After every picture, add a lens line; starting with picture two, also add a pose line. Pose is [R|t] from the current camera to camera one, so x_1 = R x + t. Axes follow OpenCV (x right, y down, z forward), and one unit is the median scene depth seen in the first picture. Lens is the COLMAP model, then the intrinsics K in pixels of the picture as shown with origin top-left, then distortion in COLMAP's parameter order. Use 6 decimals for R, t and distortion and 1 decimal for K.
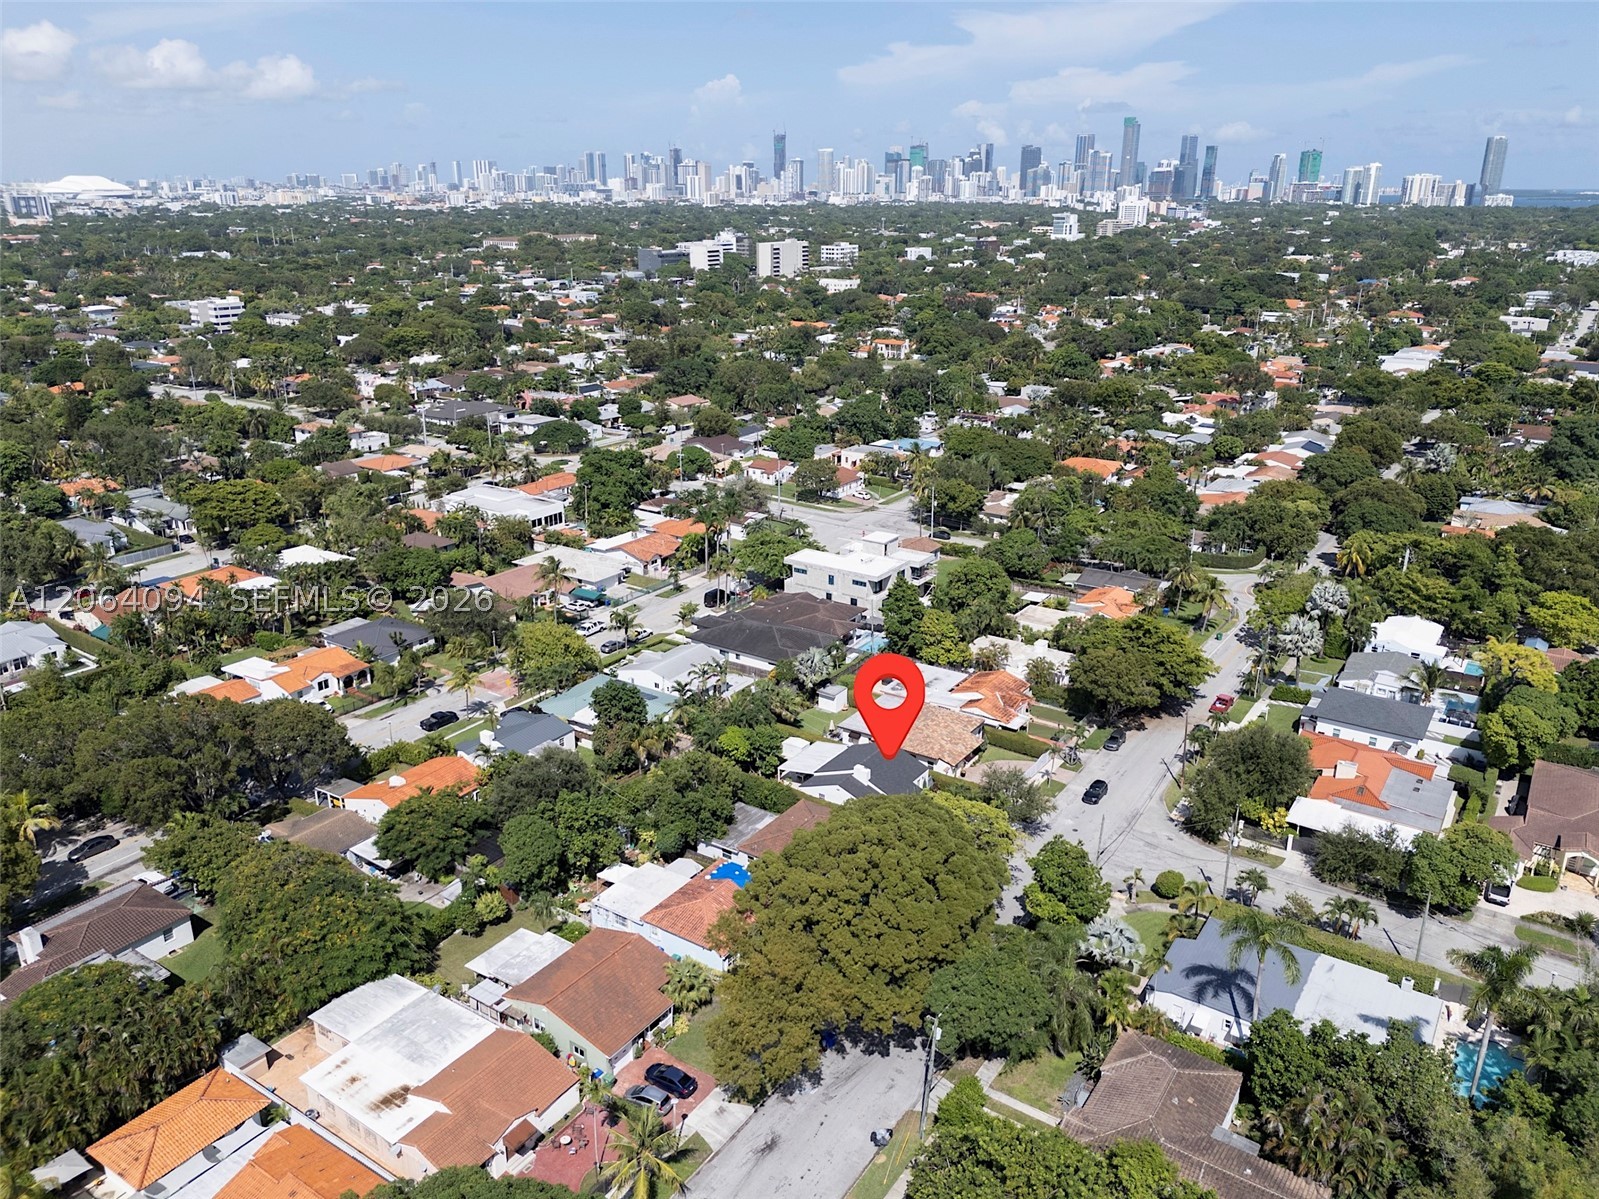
lens RADIAL K [[1178.7, 0, 799.5], [0, 1178.7, 599.5], [0, 0, 1]] dist [0.063823, -0.064721]
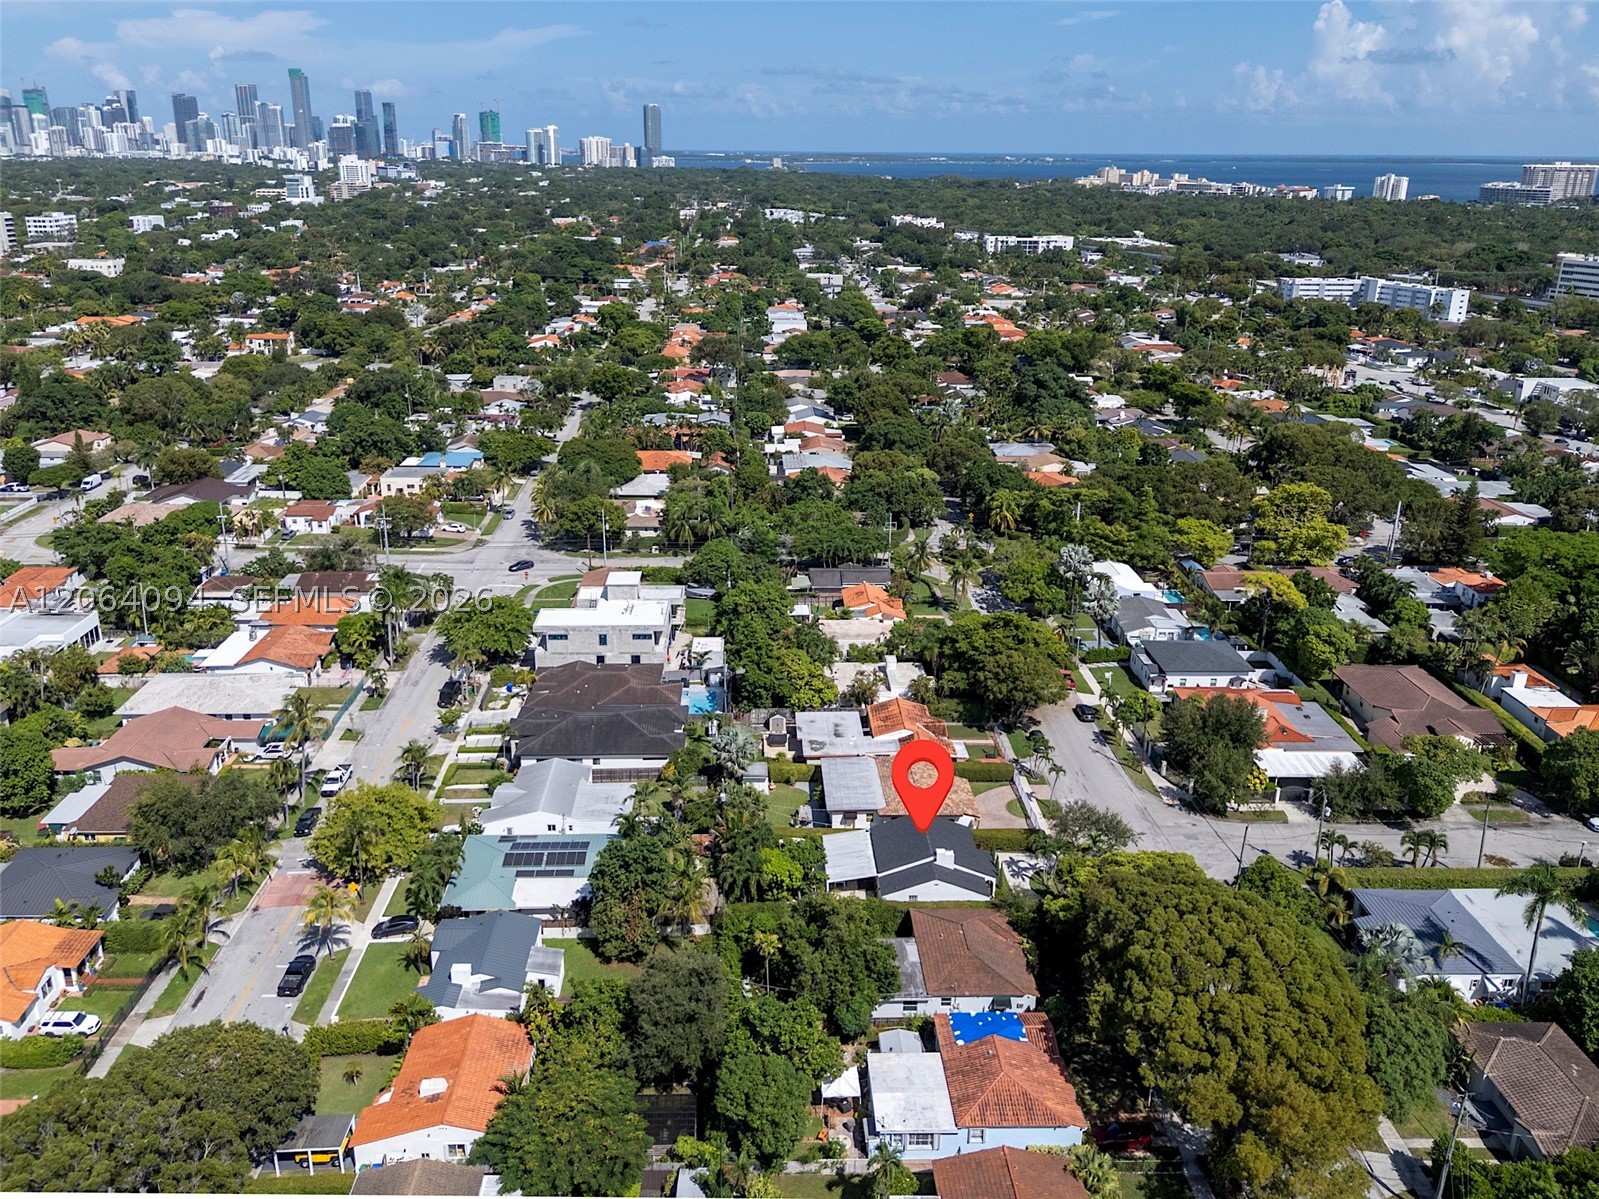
lens RADIAL K [[1178.7, 0, 799.5], [0, 1178.7, 599.5], [0, 0, 1]] dist [0.063823, -0.064721]
pose [[0.812986, -0.203138, 0.545700, -0.279320], [0.186045, 0.978669, 0.087143, -0.082220], [-0.551762, 0.030679, 0.833437, 0.176297]]
